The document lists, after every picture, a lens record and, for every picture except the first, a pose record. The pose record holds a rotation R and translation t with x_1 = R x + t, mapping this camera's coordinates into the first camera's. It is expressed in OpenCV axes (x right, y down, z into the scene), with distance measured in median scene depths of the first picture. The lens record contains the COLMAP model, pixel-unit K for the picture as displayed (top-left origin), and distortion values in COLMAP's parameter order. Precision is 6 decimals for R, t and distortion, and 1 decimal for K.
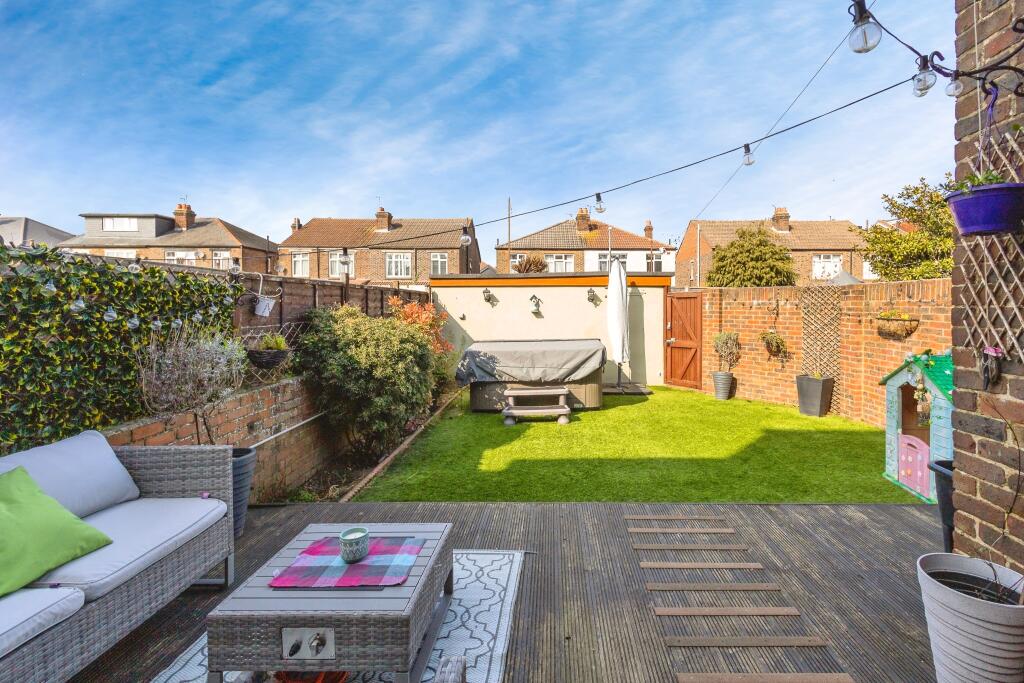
lens RADIAL K [[490.2, 0, 557.1], [0, 490.2, 314.4], [0, 0, 1]] dist [0.005943, 0.000536]
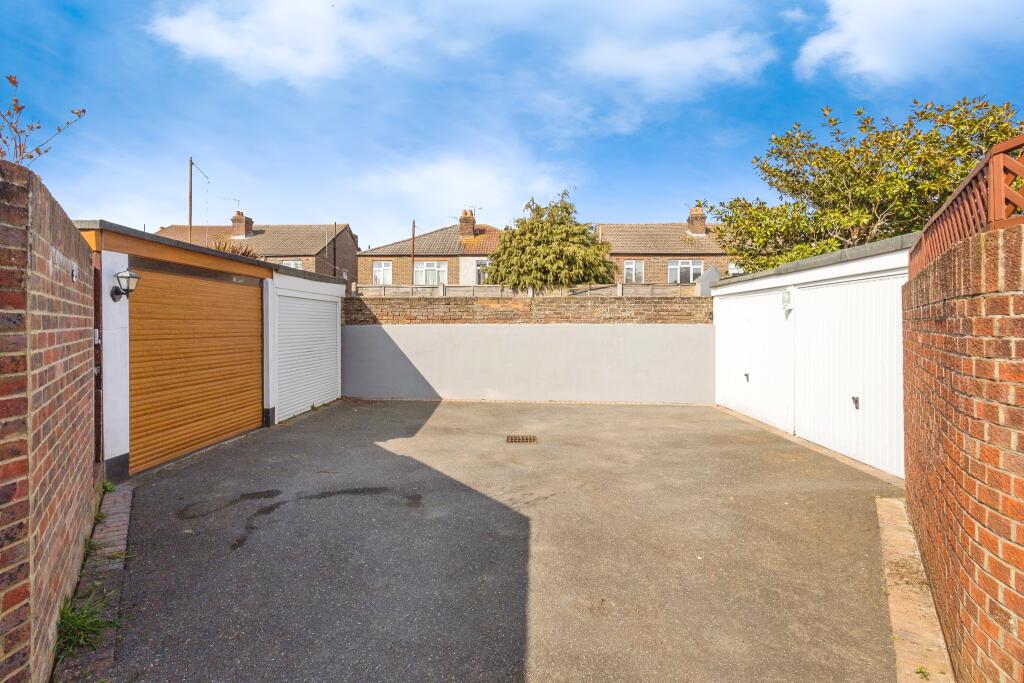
lens RADIAL K [[487.6, 0, 511.1], [0, 487.6, 323.2], [0, 0, 1]] dist [0.002536, 0.000273]
pose [[0.999463, -0.002795, -0.032635, 0.819539], [0.002031, 0.999724, -0.023410, 0.027998], [0.032691, 0.023331, 0.999193, 0.713184]]
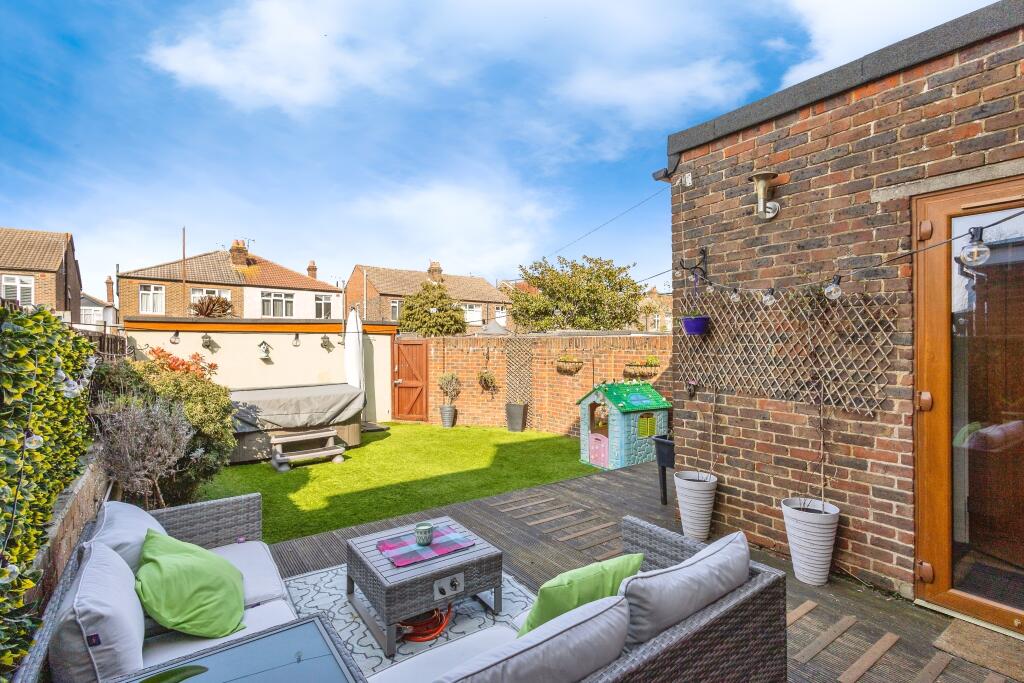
lens RADIAL K [[474.4, 0, 512.0], [0, 474.4, 341.5], [0, 0, 1]] dist [0.003850, 0.000364]
pose [[0.812183, 0.005531, 0.583377, -0.260026], [0.008635, 0.999732, -0.021500, -0.018084], [-0.583339, 0.022500, 0.811917, -0.079696]]
